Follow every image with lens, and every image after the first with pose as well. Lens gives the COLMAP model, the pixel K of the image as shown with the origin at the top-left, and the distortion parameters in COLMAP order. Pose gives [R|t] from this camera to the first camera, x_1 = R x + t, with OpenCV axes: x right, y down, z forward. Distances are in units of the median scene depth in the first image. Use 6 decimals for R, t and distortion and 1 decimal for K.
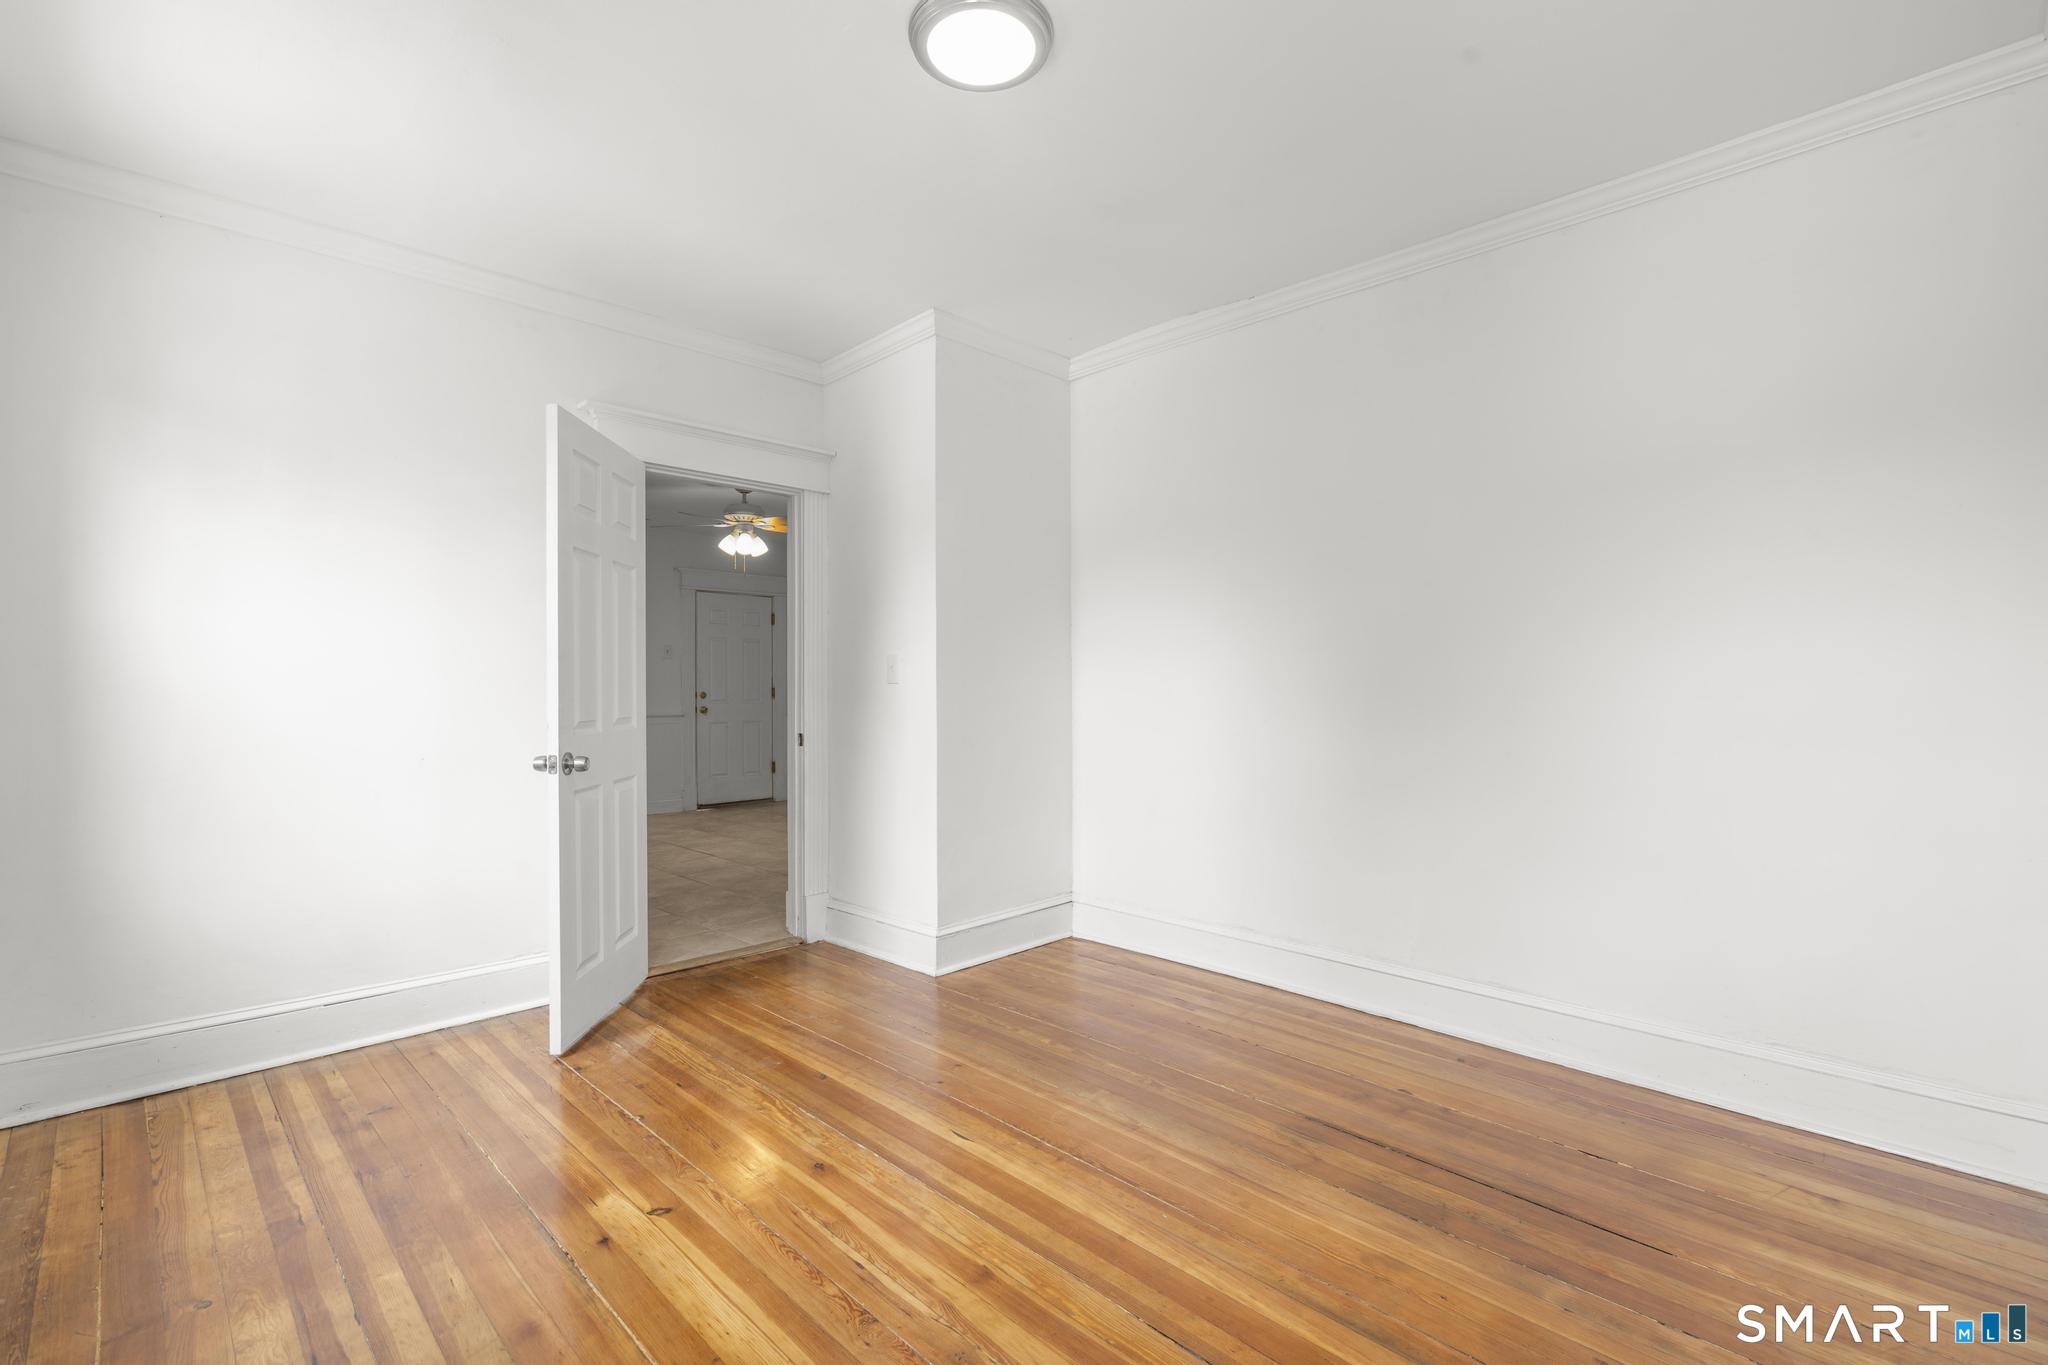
lens RADIAL K [[919.8, 0, 1025.7], [0, 919.8, 681.0], [0, 0, 1]] dist [-0.004412, -0.000102]
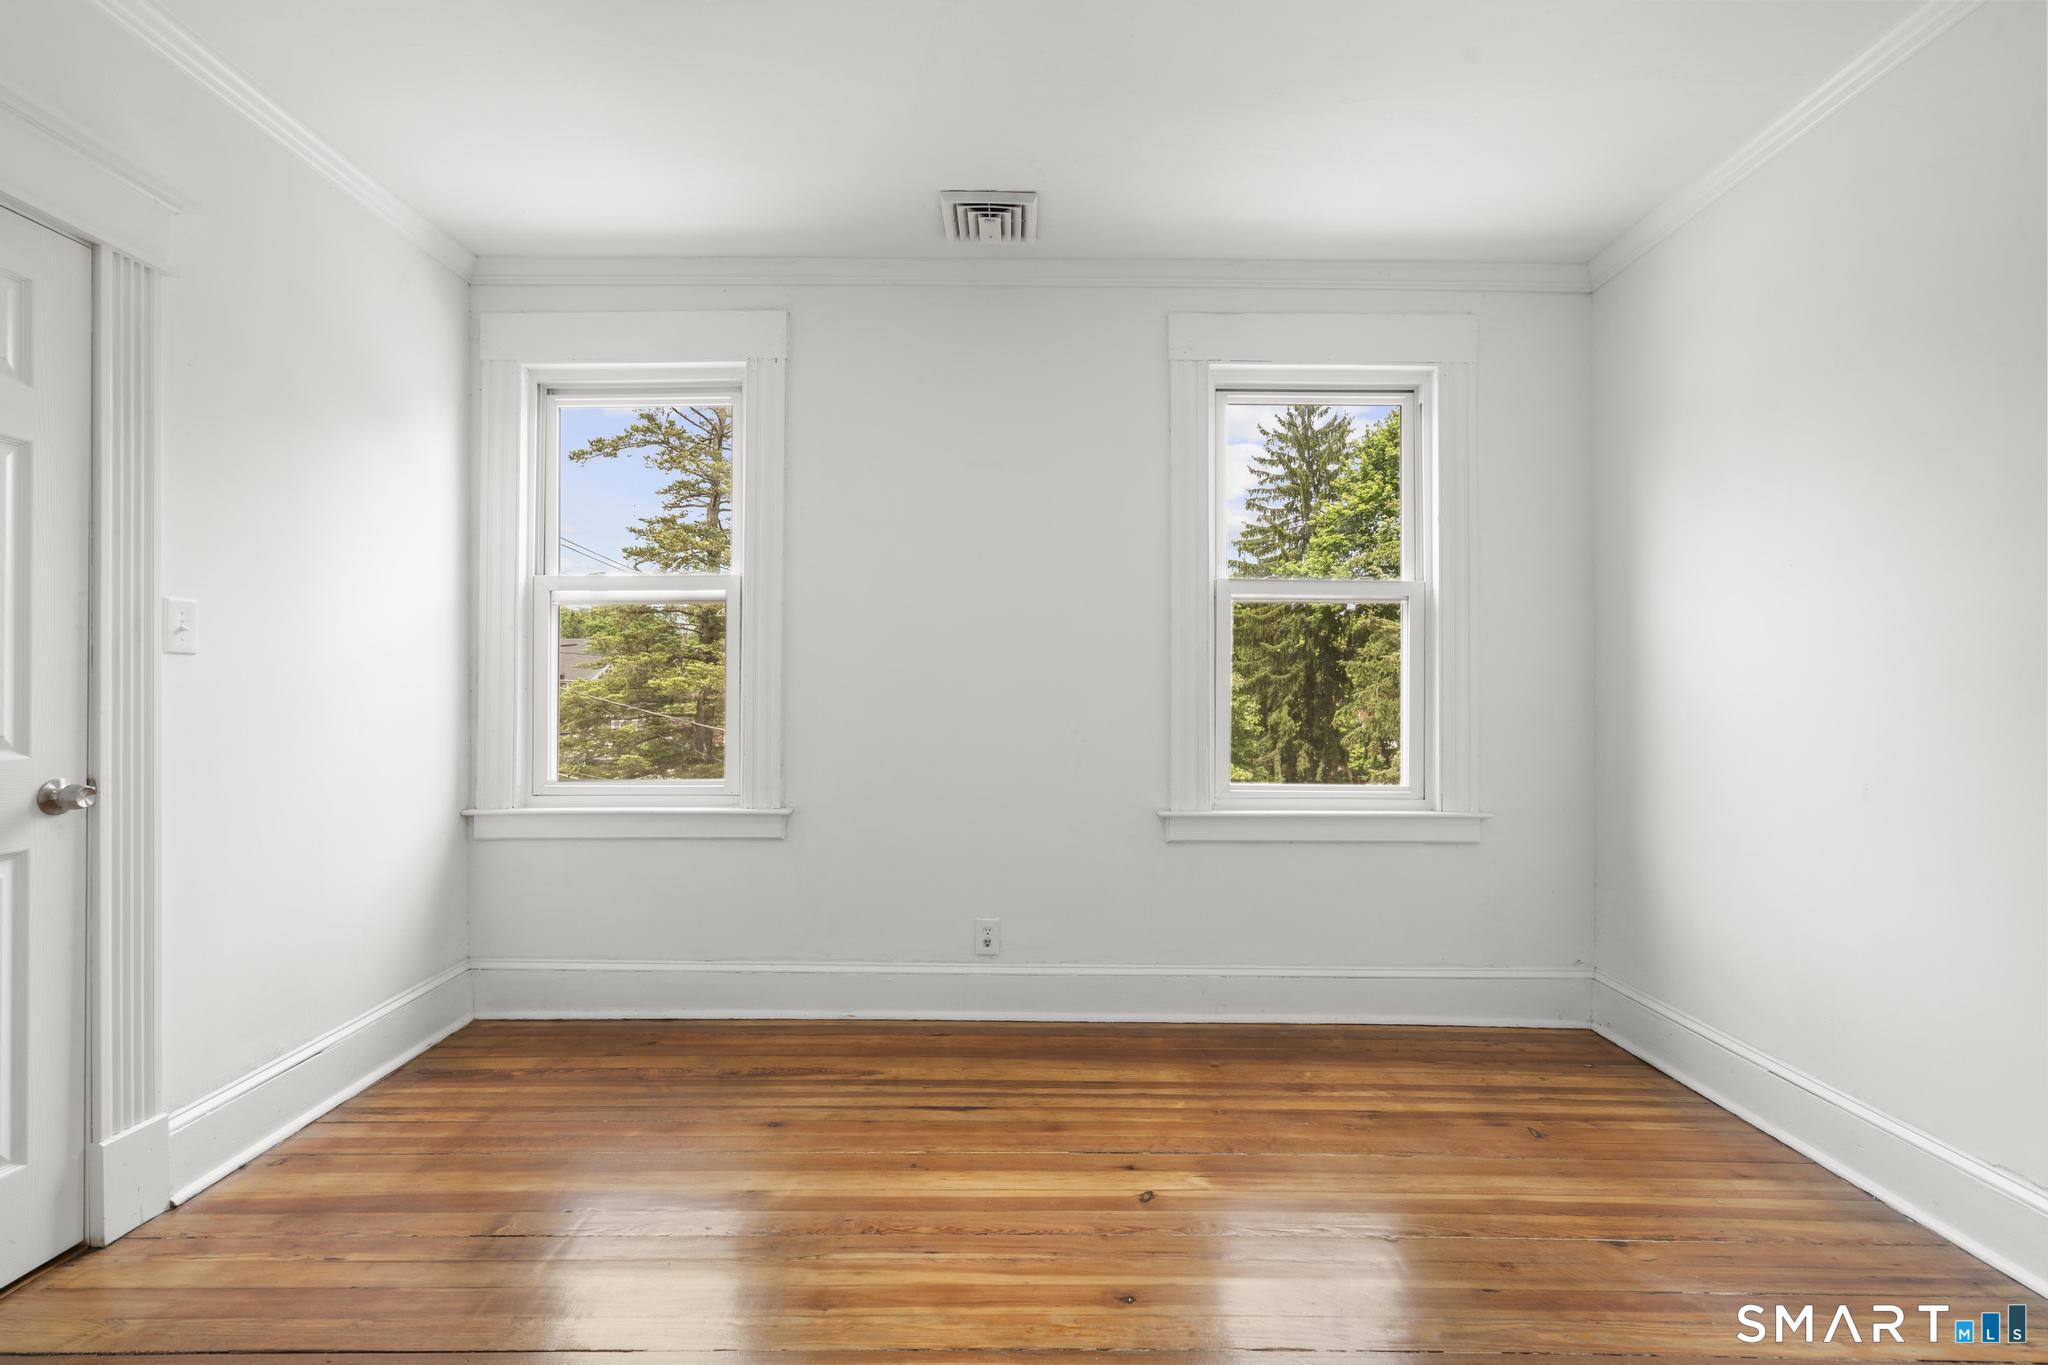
lens RADIAL K [[919.8, 0, 1026.9], [0, 919.8, 695.7], [0, 0, 1]] dist [-0.004412, -0.000102]
pose [[-0.706871, 0.003773, -0.707332, 0.385863], [0.010396, 0.999933, -0.005055, 0.020068], [0.707266, -0.010926, -0.706863, 1.501073]]
